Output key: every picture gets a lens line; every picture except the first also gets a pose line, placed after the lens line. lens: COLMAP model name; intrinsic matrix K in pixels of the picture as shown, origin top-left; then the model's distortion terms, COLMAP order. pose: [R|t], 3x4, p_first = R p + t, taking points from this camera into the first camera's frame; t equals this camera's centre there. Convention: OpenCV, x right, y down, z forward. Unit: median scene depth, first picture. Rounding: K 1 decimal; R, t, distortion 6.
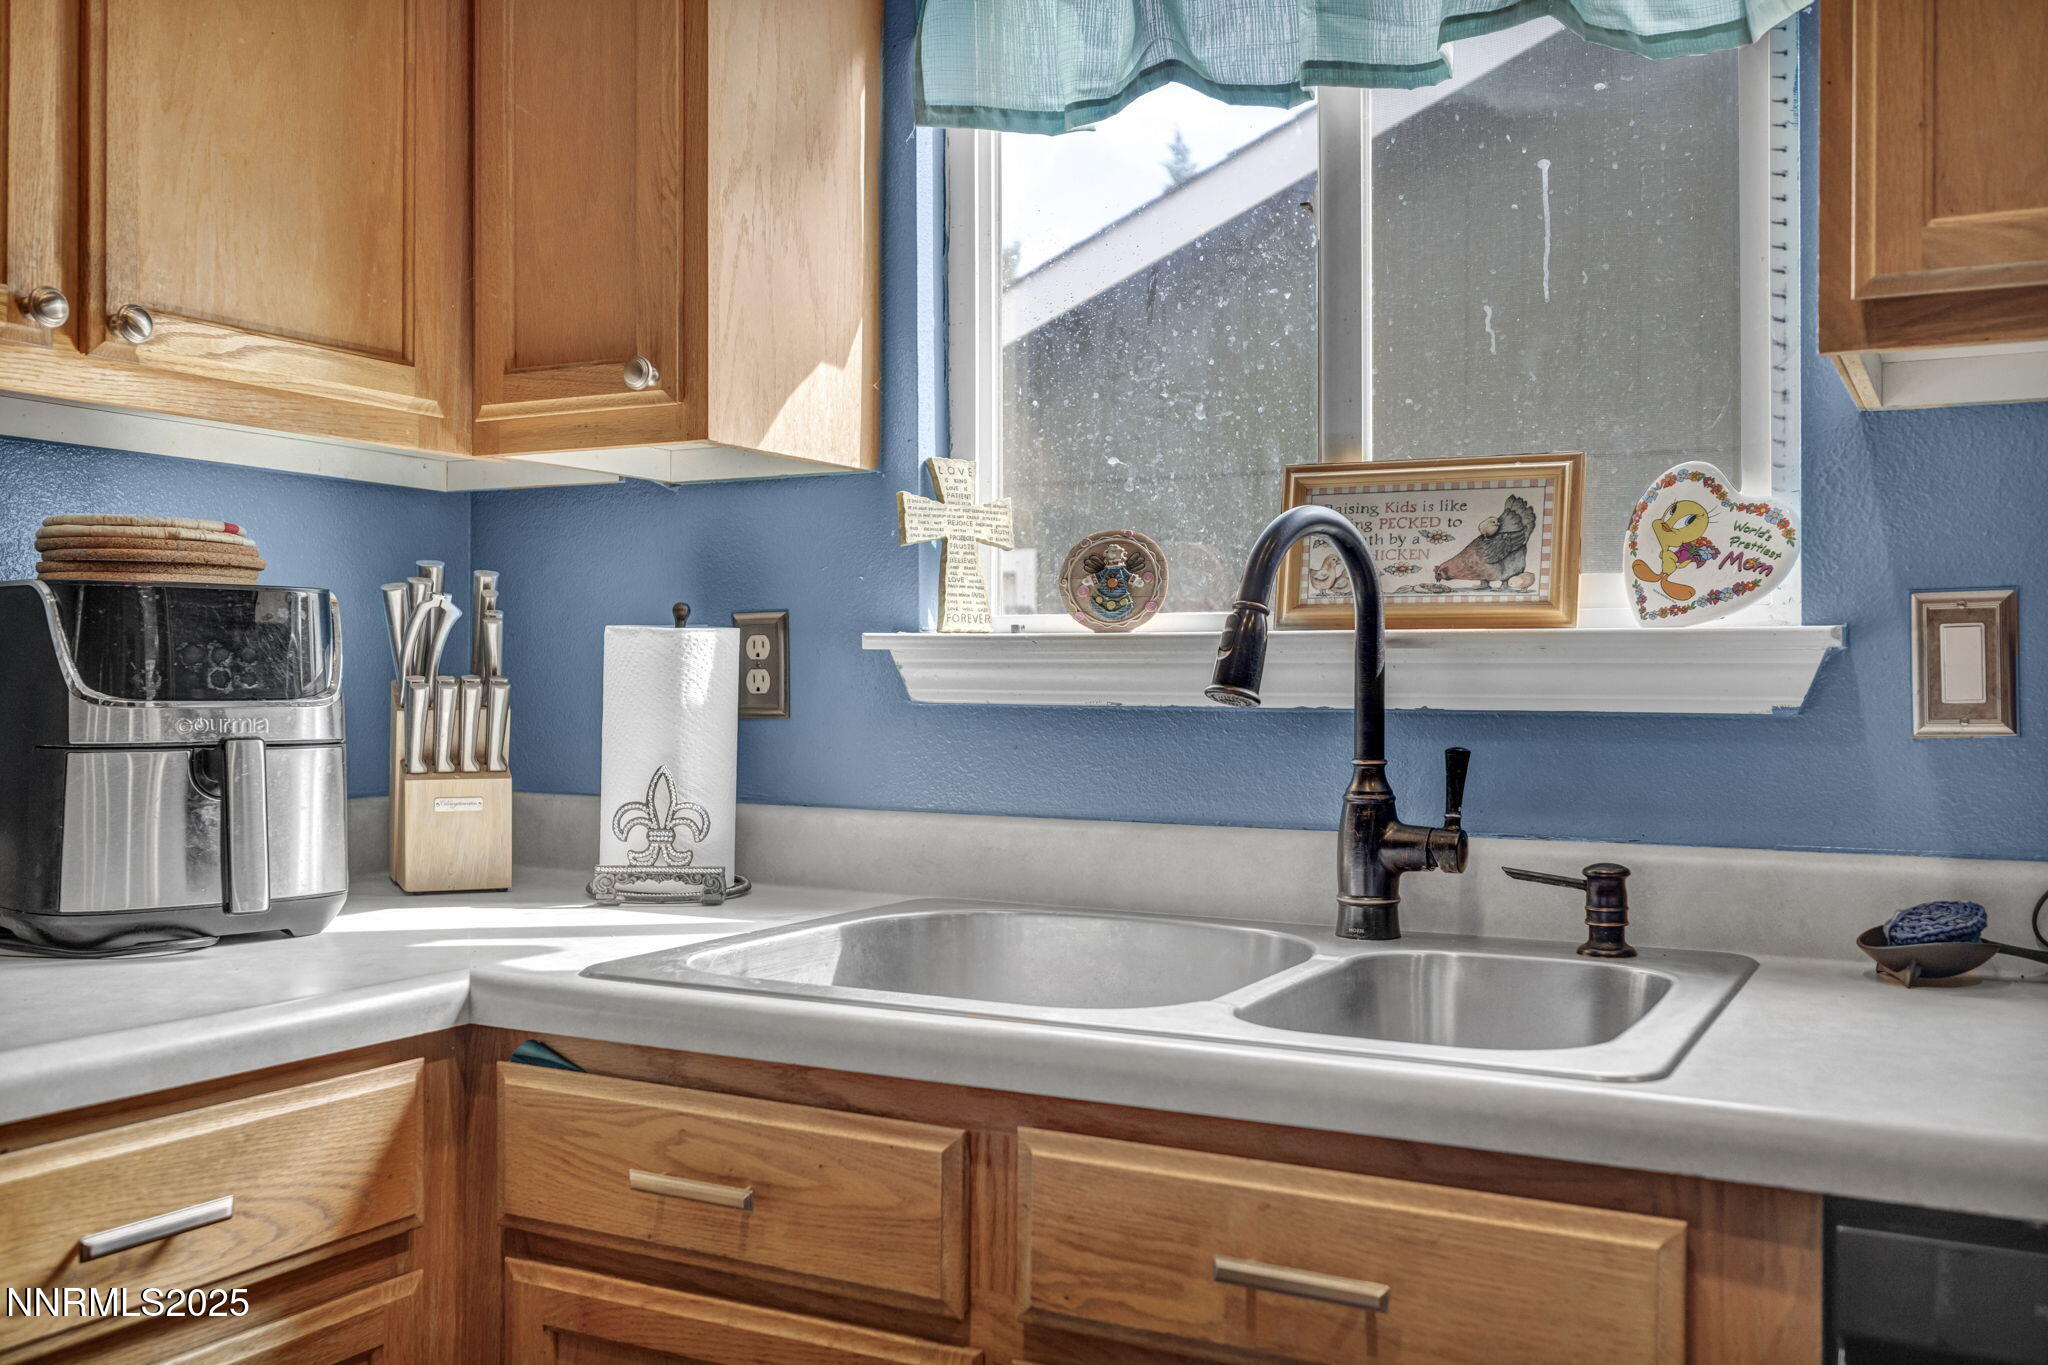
lens RADIAL K [[1796.0, 0, 1024.0], [0, 1796.0, 682.5], [0, 0, 1]] dist [0.000075, -0.001287]
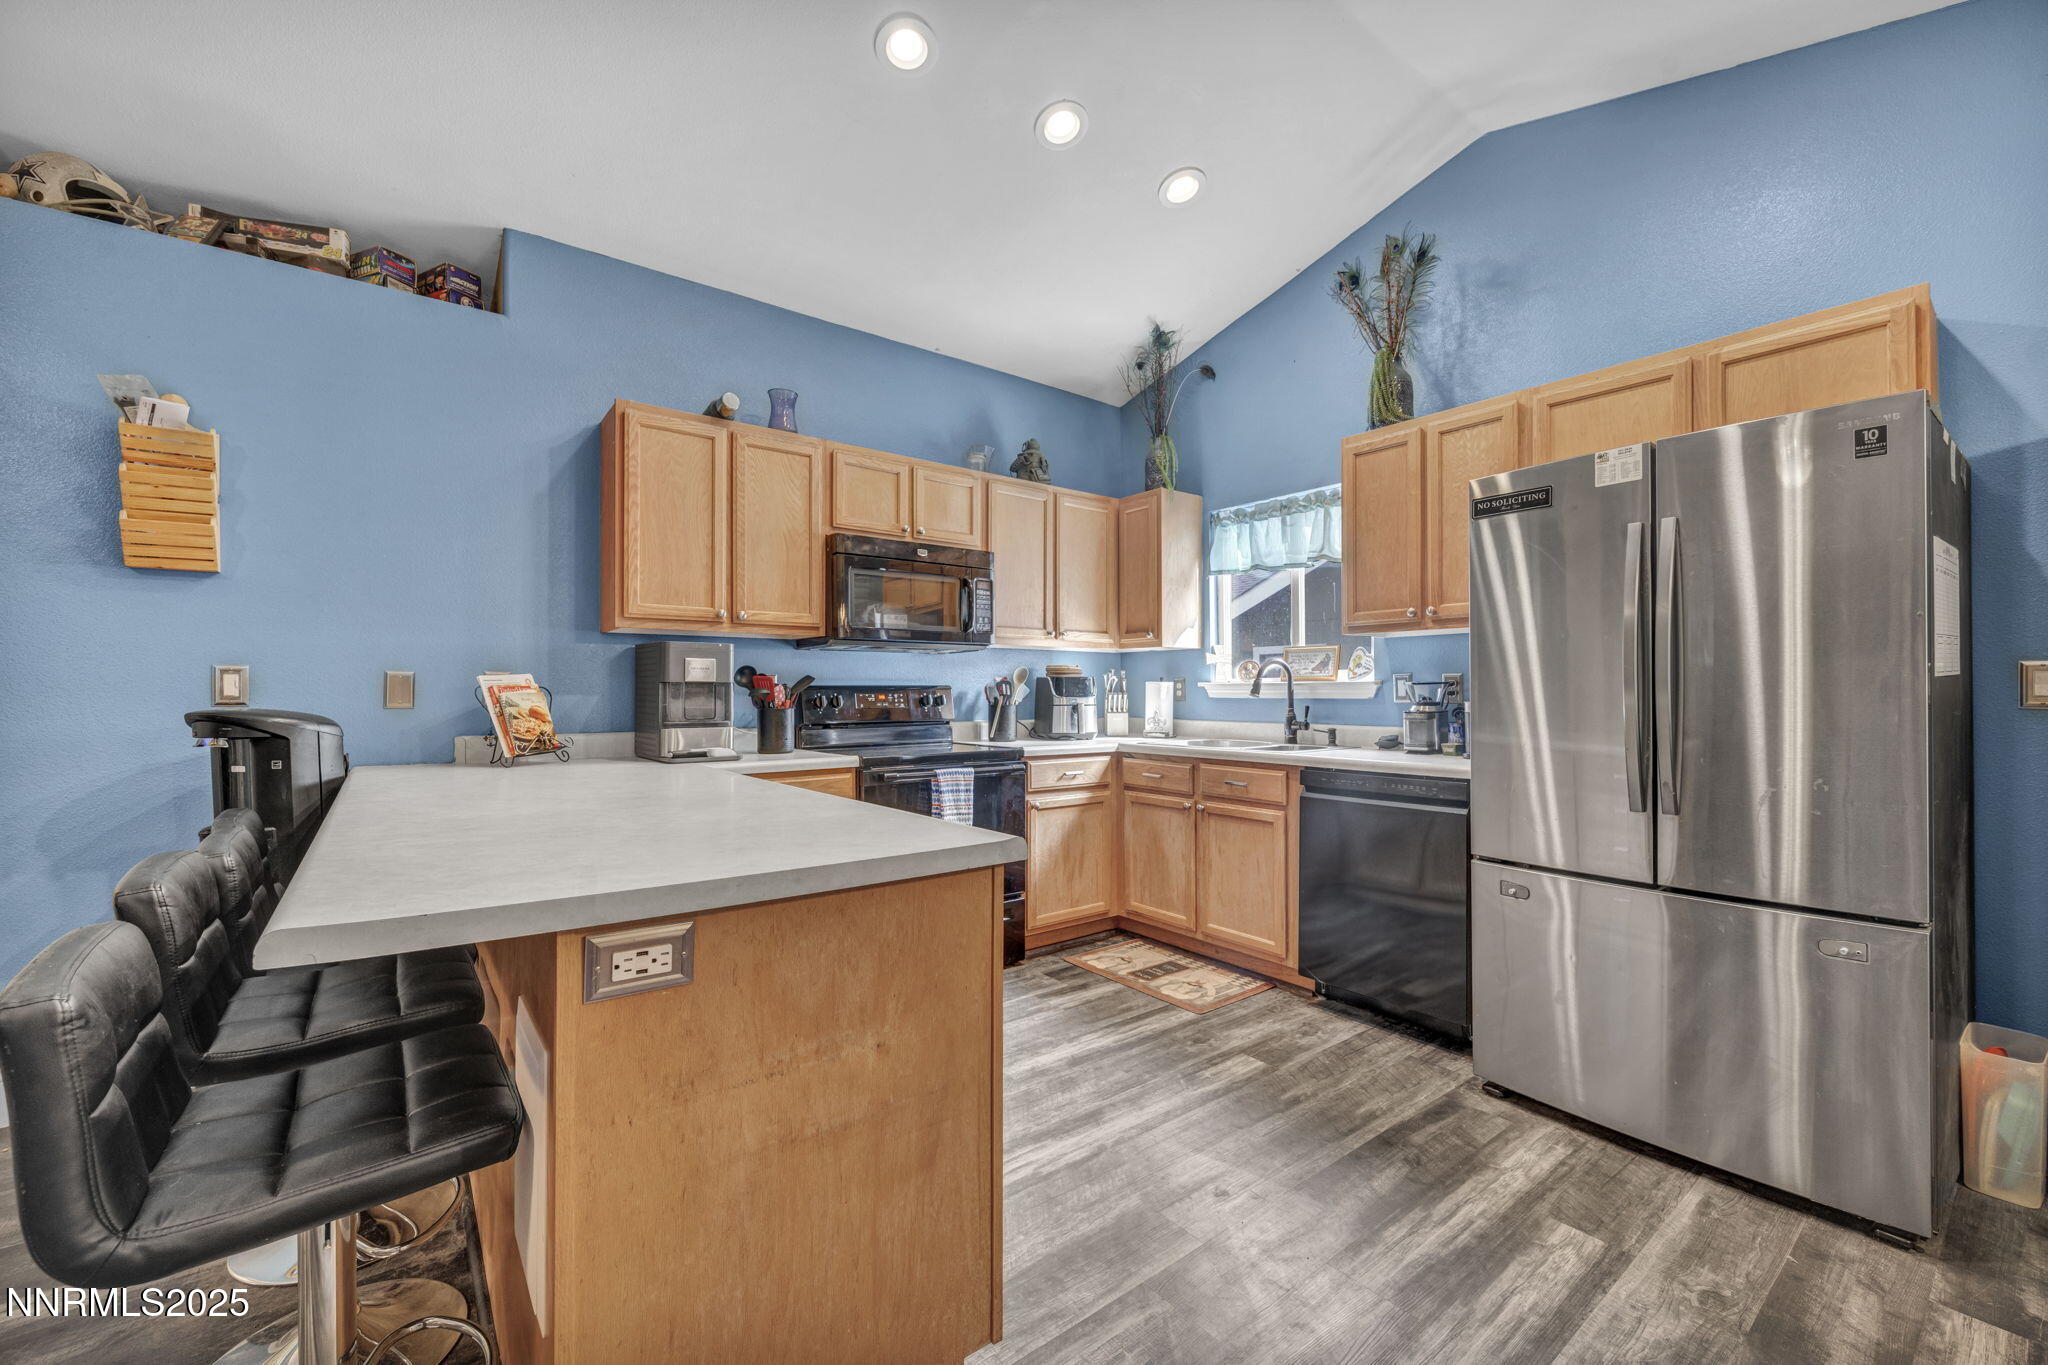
lens RADIAL K [[806.3, 0, 1024.0], [0, 806.3, 682.5], [0, 0, 1]] dist [-0.000648, -0.000217]
pose [[0.907338, -0.011700, -0.420239, 0.473759], [0.006017, 0.999872, -0.014847, 0.000707], [0.420359, 0.010943, 0.907292, -1.382272]]
